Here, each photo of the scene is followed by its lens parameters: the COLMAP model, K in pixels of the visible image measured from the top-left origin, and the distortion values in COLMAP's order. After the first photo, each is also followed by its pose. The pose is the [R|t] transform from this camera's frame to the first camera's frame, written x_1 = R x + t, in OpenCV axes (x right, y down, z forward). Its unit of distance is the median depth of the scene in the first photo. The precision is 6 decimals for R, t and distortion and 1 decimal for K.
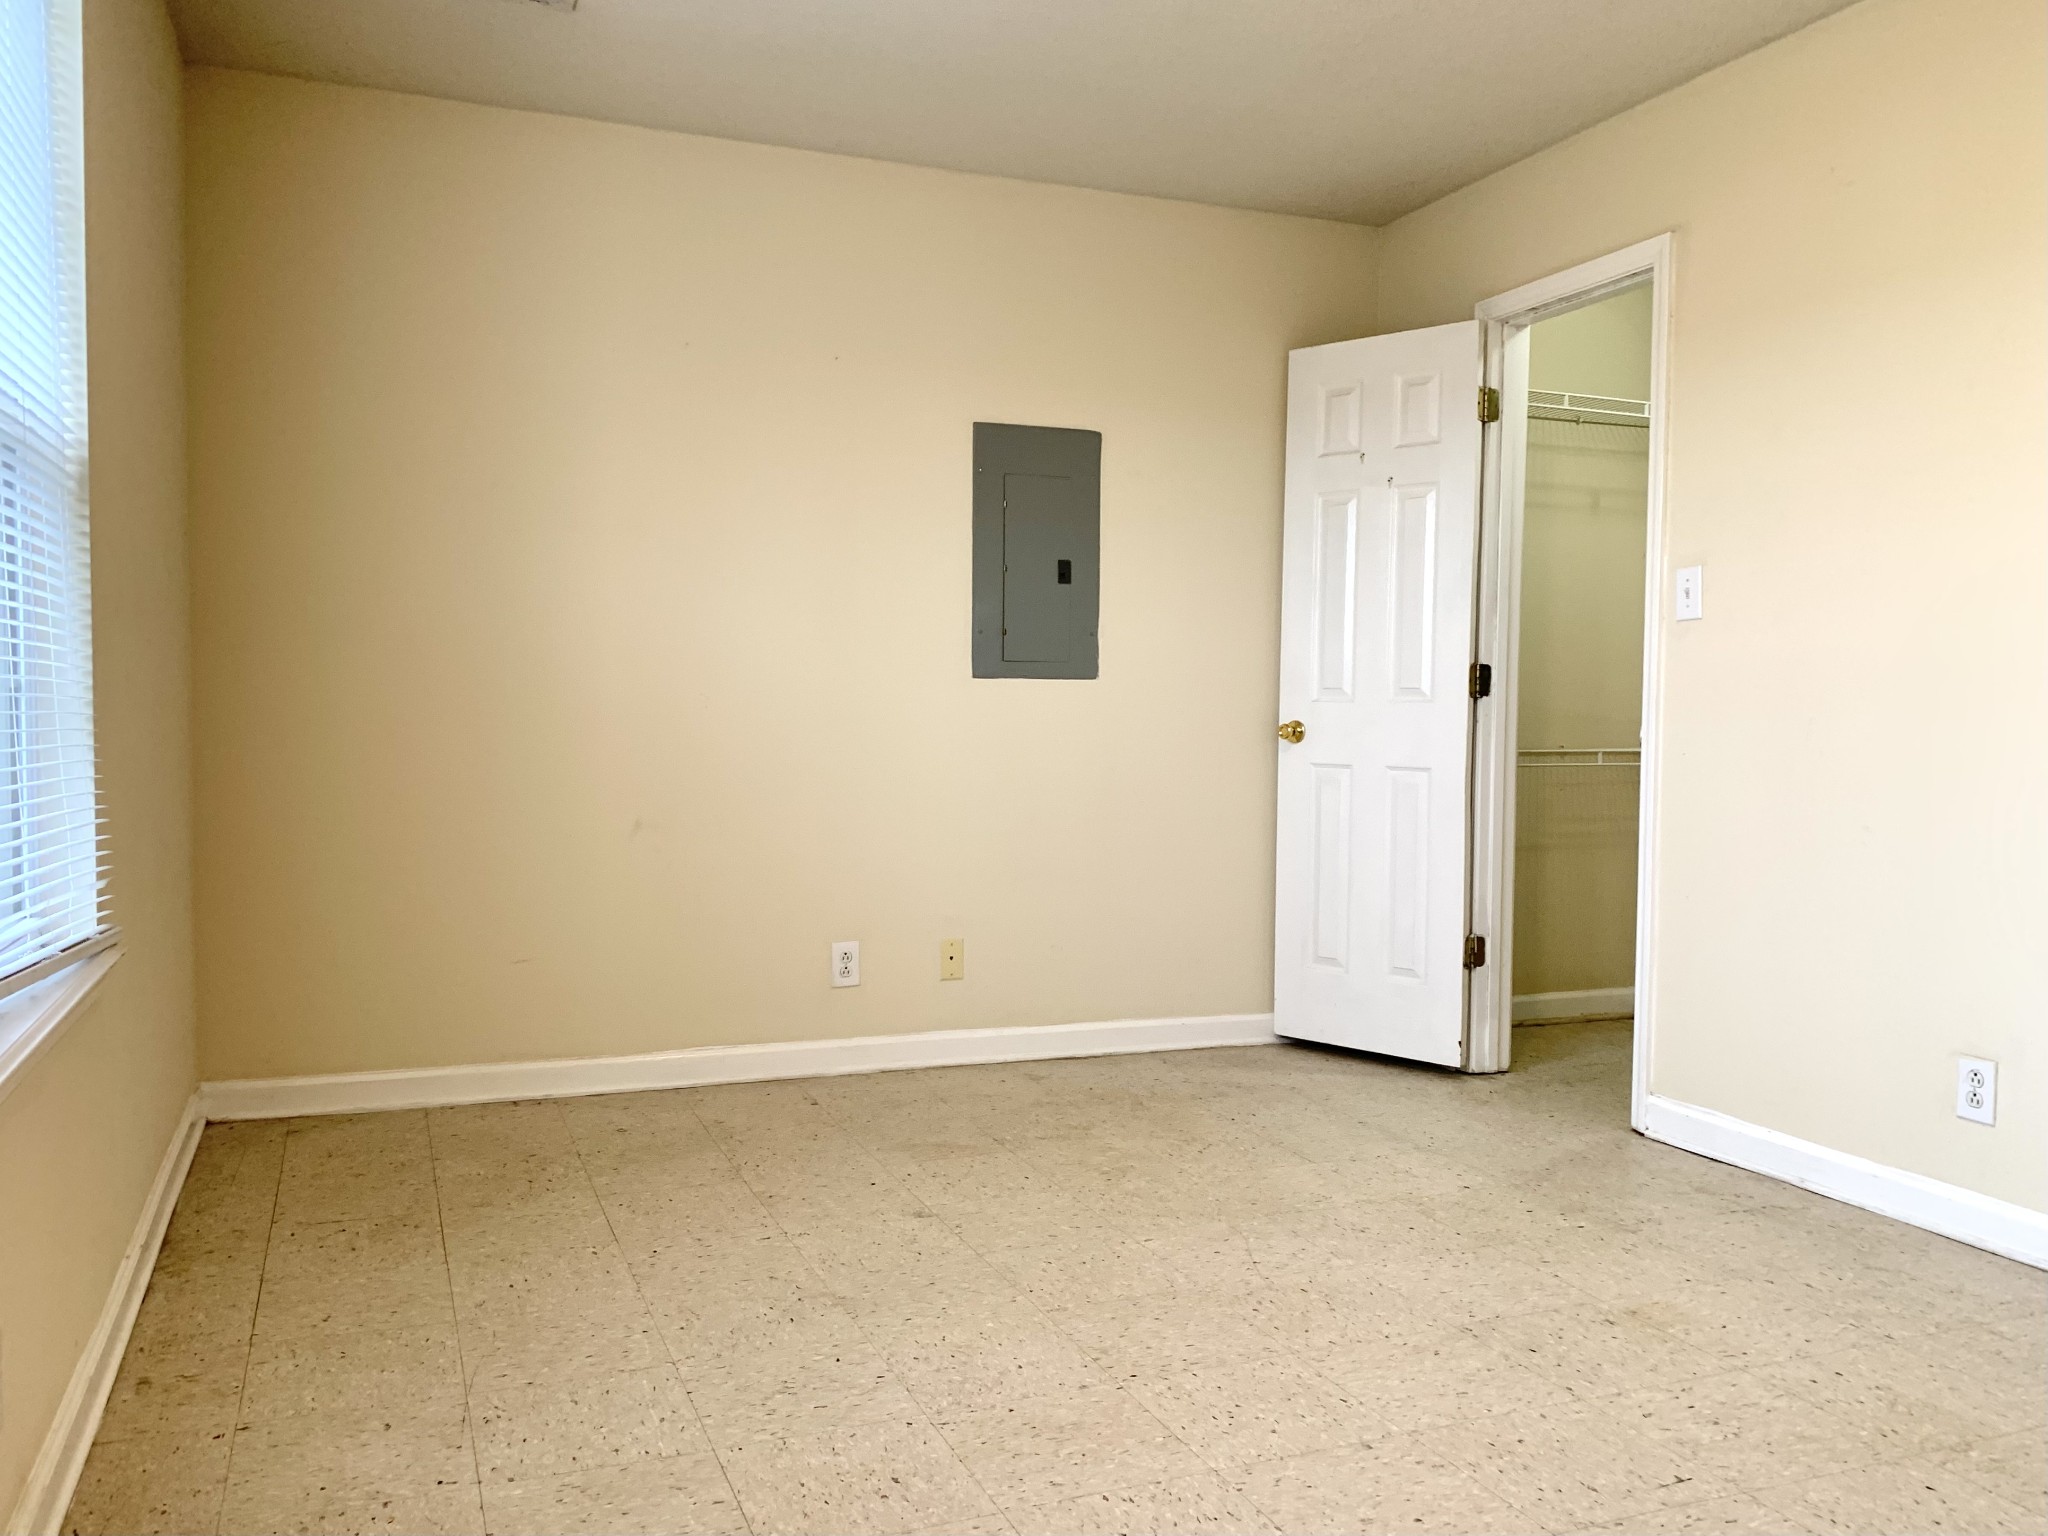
lens RADIAL K [[1653.3, 0, 1024.0], [0, 1653.3, 768.0], [0, 0, 1]] dist [0.011158, 0.009060]
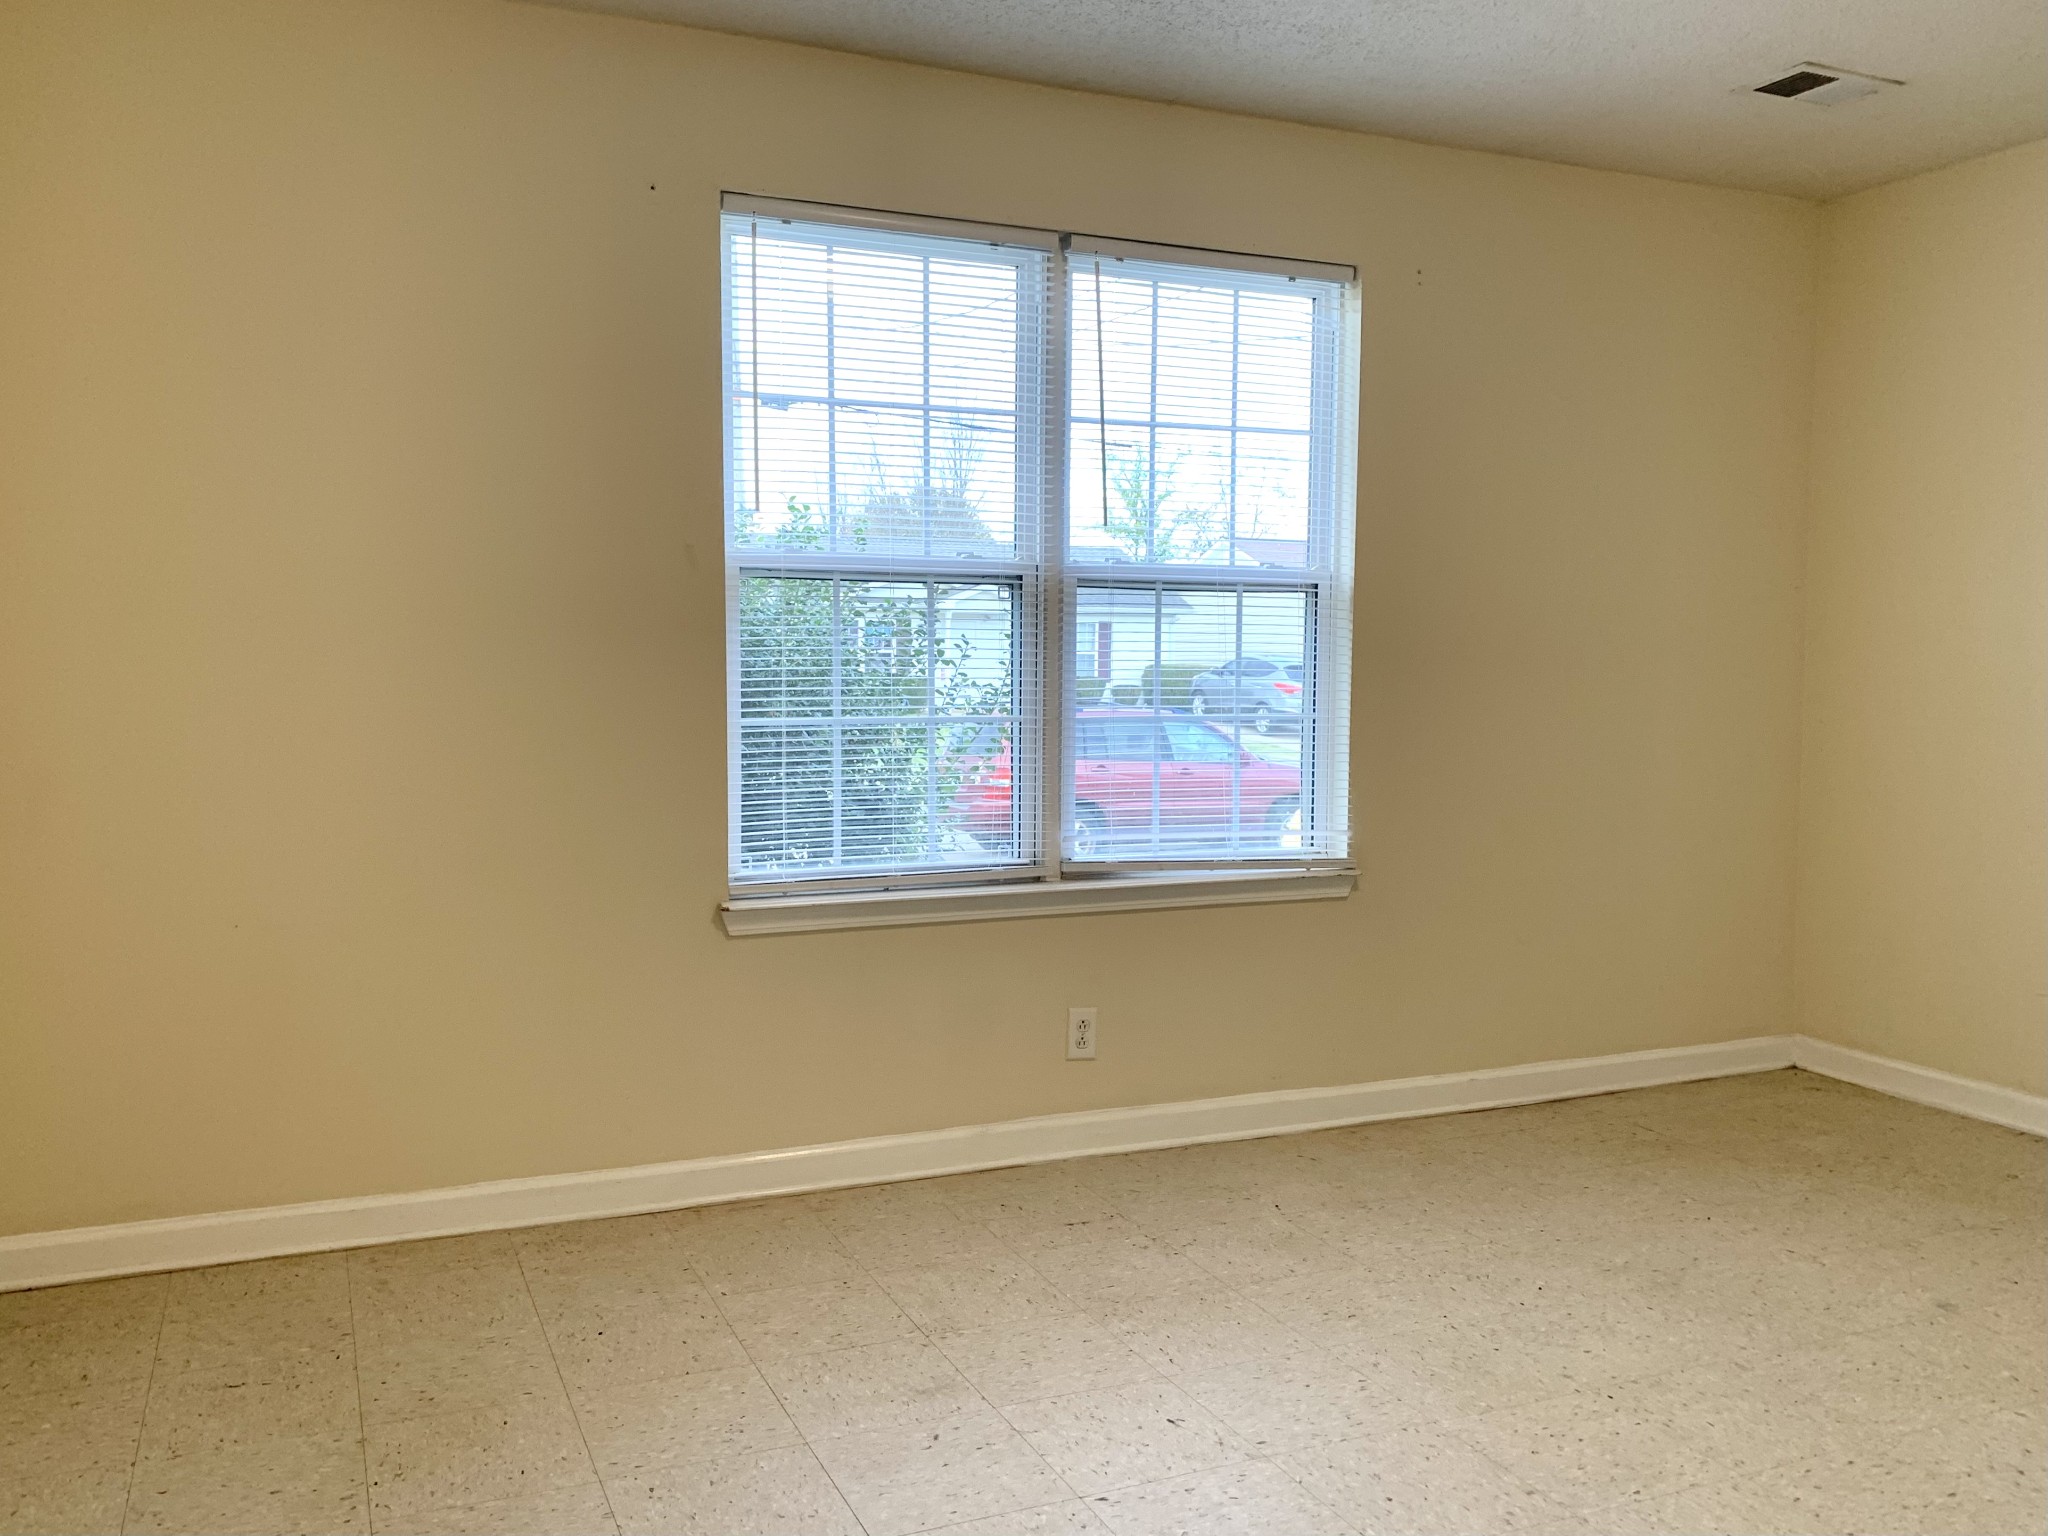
lens RADIAL K [[1645.8, 0, 995.6], [0, 1645.8, 822.8], [0, 0, 1]] dist [0.109976, -0.191831]
pose [[0.034176, 0.092540, -0.995122, 0.940684], [-0.055425, 0.994347, 0.090565, -0.058479], [0.997878, 0.052059, 0.039112, 0.489173]]
